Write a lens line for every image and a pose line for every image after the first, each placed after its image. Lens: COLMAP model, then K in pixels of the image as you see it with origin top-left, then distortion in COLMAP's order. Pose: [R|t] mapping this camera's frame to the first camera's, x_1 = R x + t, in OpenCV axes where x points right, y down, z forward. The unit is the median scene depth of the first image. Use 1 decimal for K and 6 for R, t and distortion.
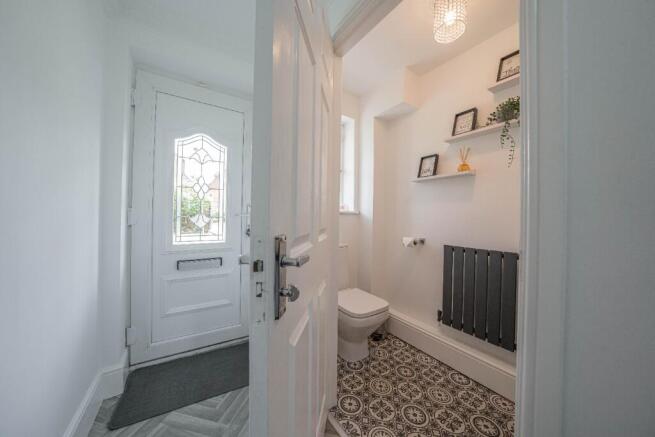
lens RADIAL K [[225.8, 0, 326.8], [0, 225.8, 218.4], [0, 0, 1]] dist [-0.014621, 0.000682]
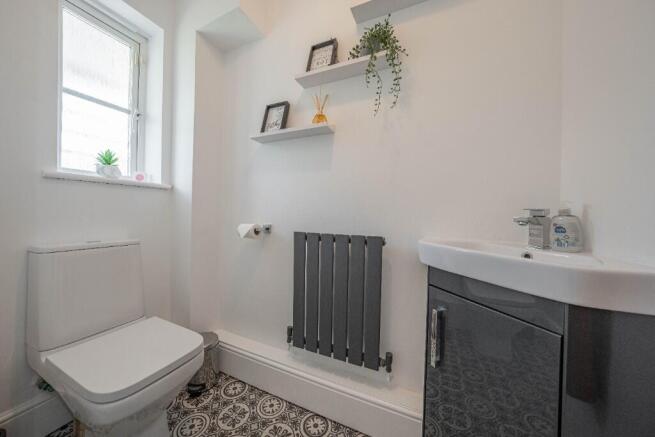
lens RADIAL K [[225.8, 0, 325.6], [0, 225.8, 216.5], [0, 0, 1]] dist [-0.014621, 0.000682]
pose [[0.839823, -0.001179, 0.542860, 0.220596], [-0.003928, 0.999958, 0.008248, 0.063569], [-0.542847, -0.009059, 0.839783, 0.362709]]
